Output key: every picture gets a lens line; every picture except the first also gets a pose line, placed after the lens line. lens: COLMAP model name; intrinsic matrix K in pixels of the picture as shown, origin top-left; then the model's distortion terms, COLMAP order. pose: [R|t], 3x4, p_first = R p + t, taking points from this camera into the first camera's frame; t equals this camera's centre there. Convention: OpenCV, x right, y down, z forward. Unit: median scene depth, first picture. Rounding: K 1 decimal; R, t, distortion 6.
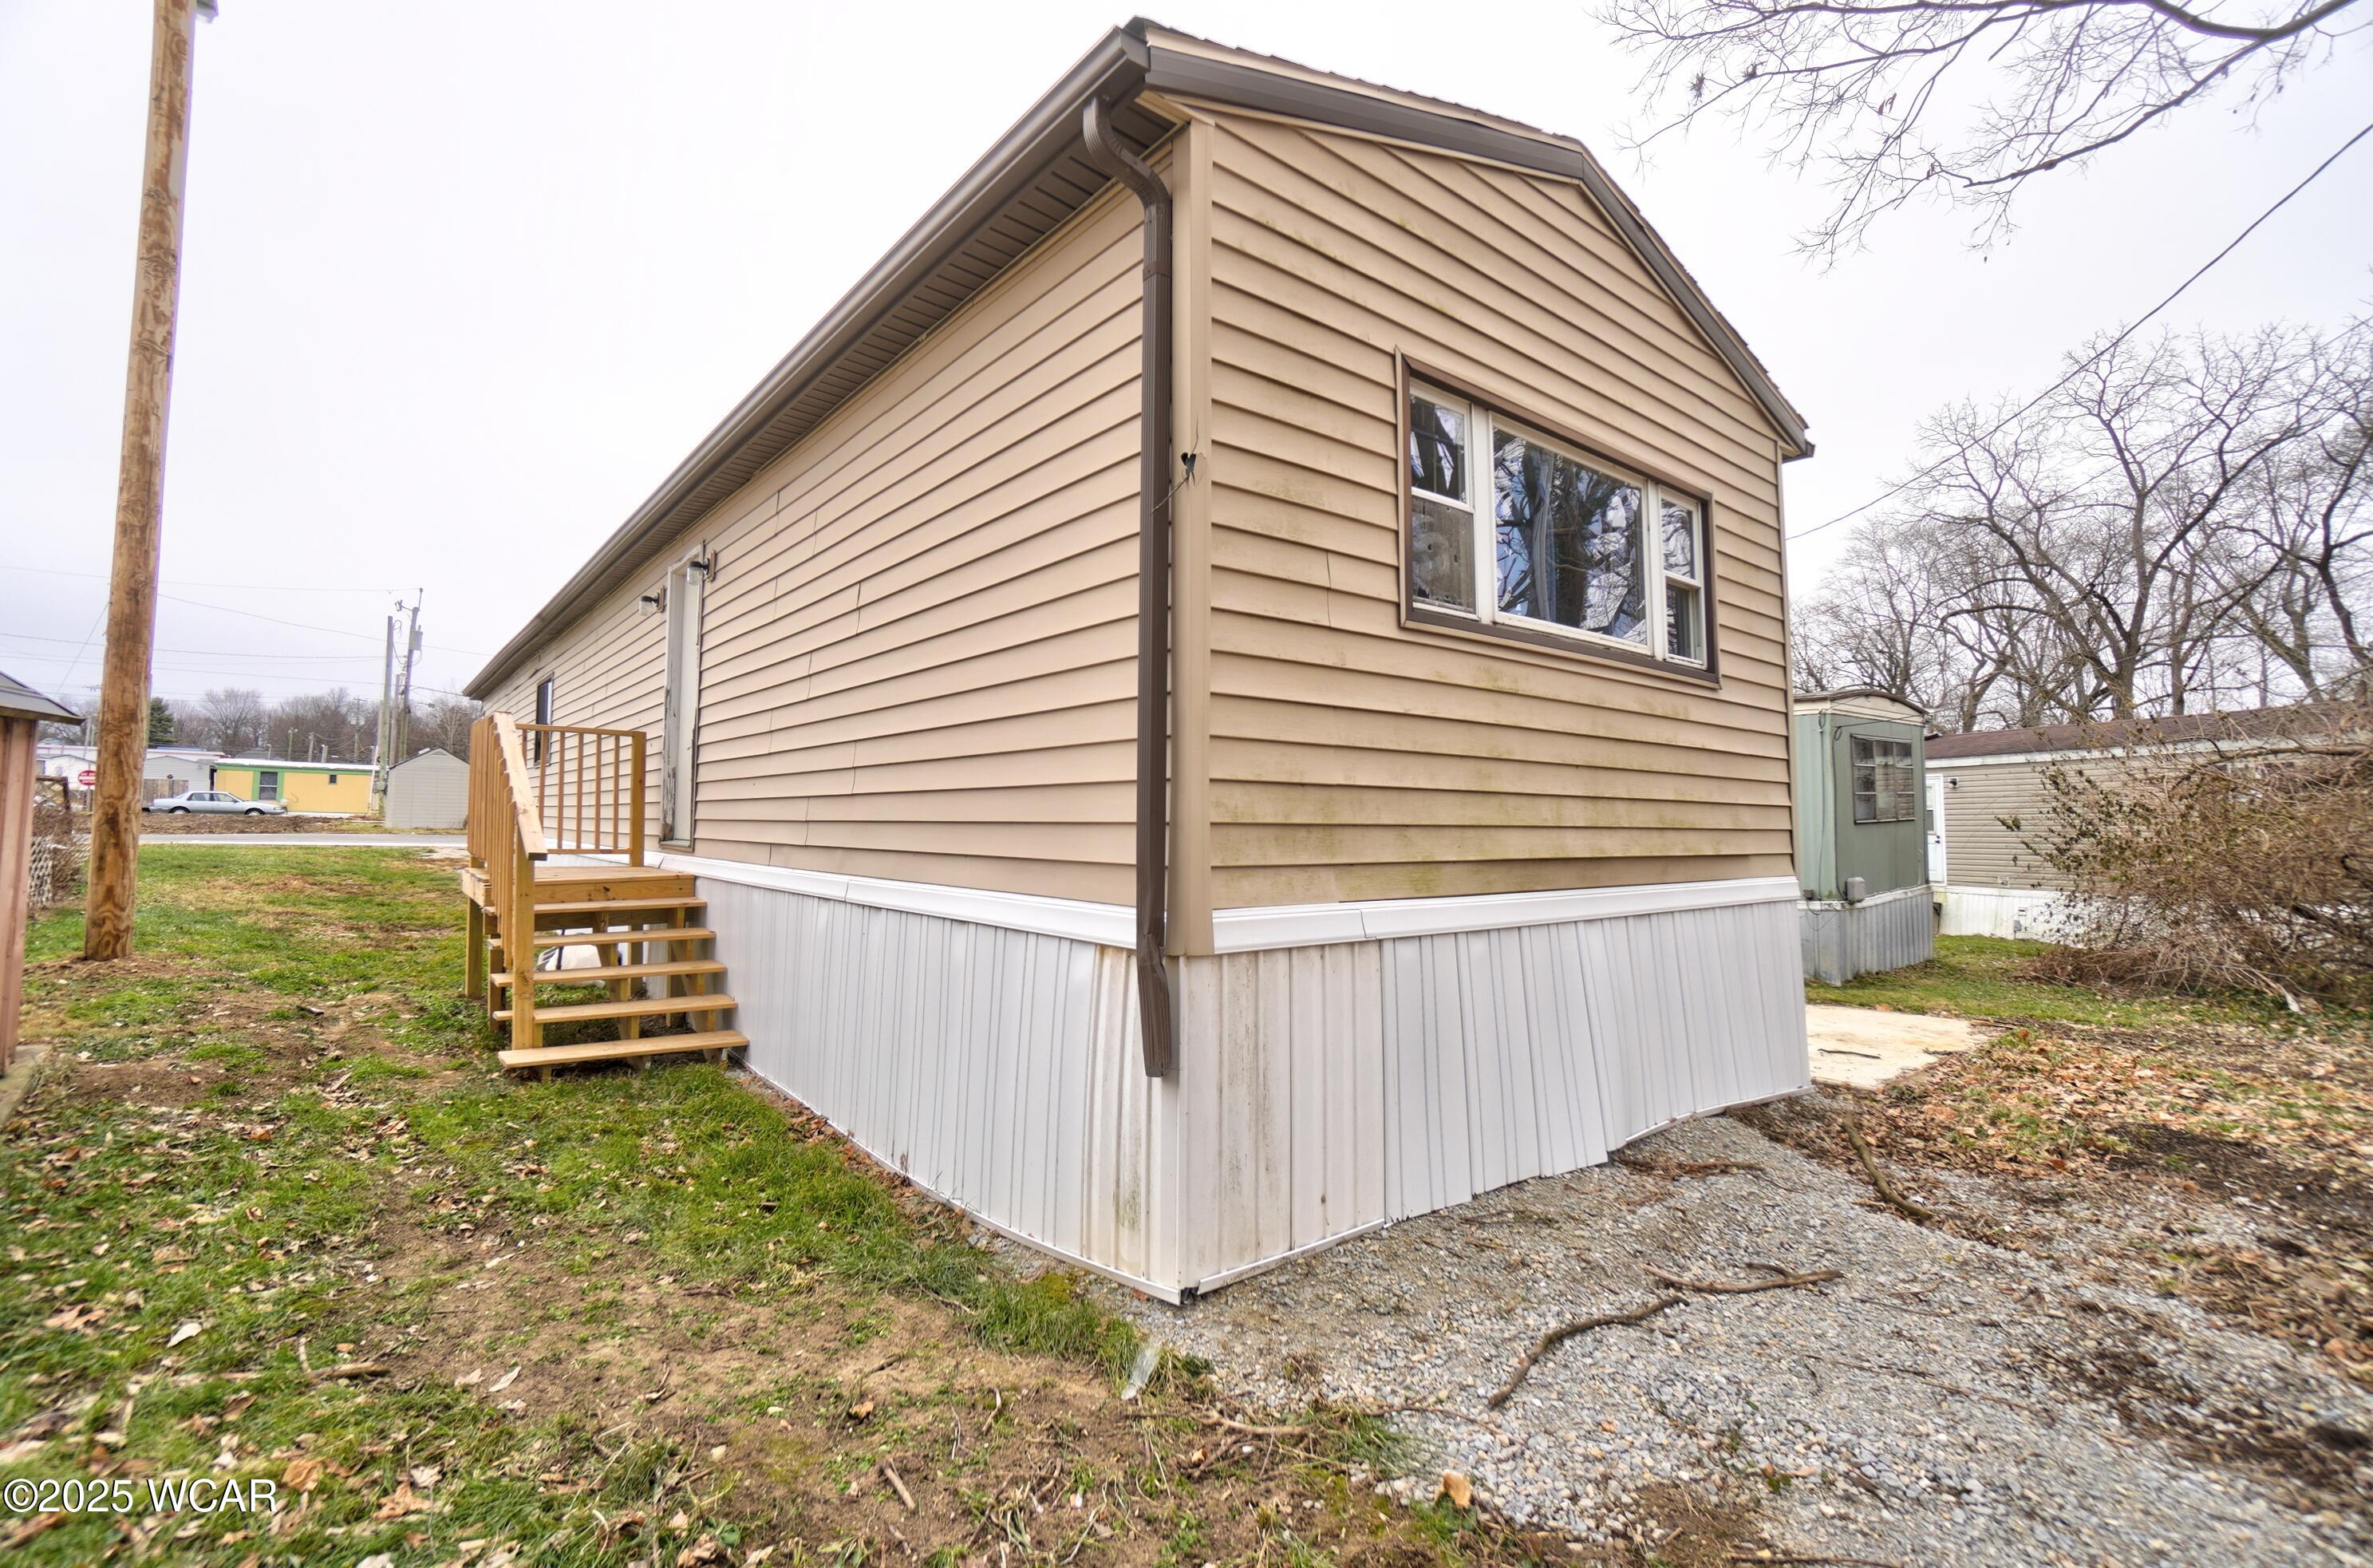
lens RADIAL K [[1054.3, 0, 1173.6], [0, 1054.3, 776.3], [0, 0, 1]] dist [-0.061754, 0.021330]
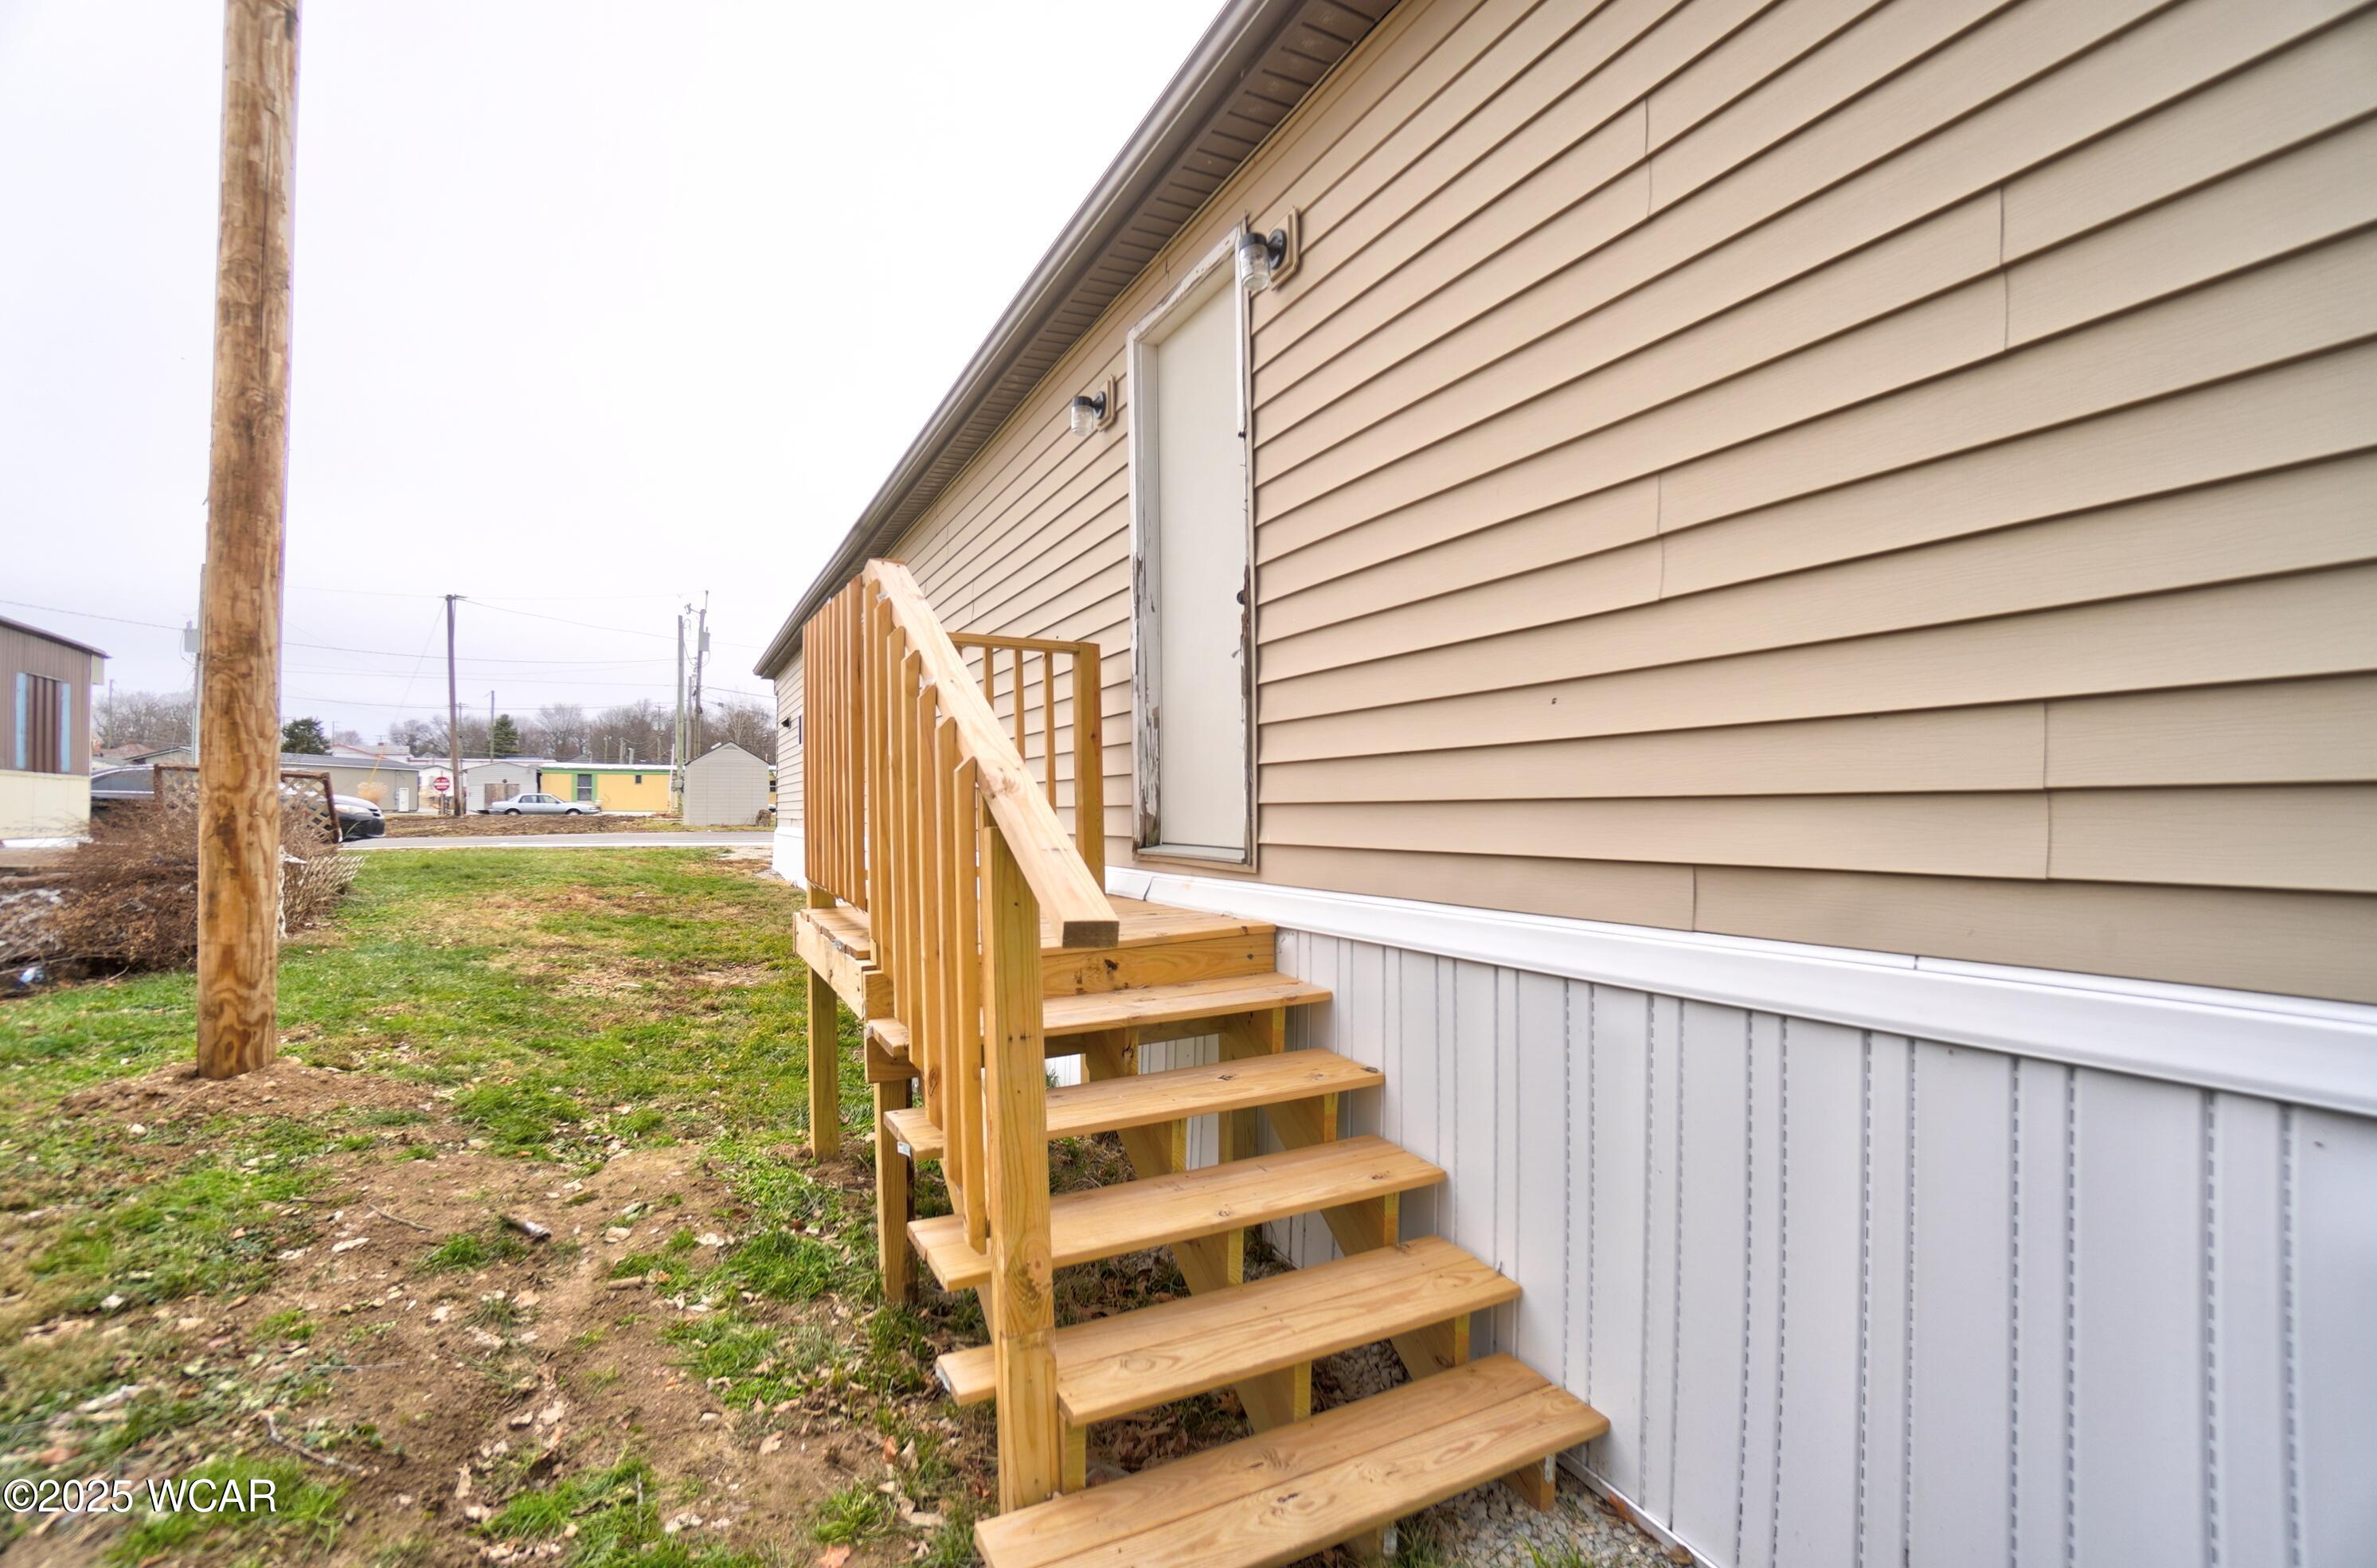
lens RADIAL K [[1056.0, 0, 1193.4], [0, 1056.0, 793.3], [0, 0, 1]] dist [-0.061754, 0.021330]
pose [[0.979306, -0.021975, -0.201187, -0.342063], [0.028233, 0.999201, 0.028288, 0.019334], [0.200405, -0.033382, 0.979144, 0.462876]]
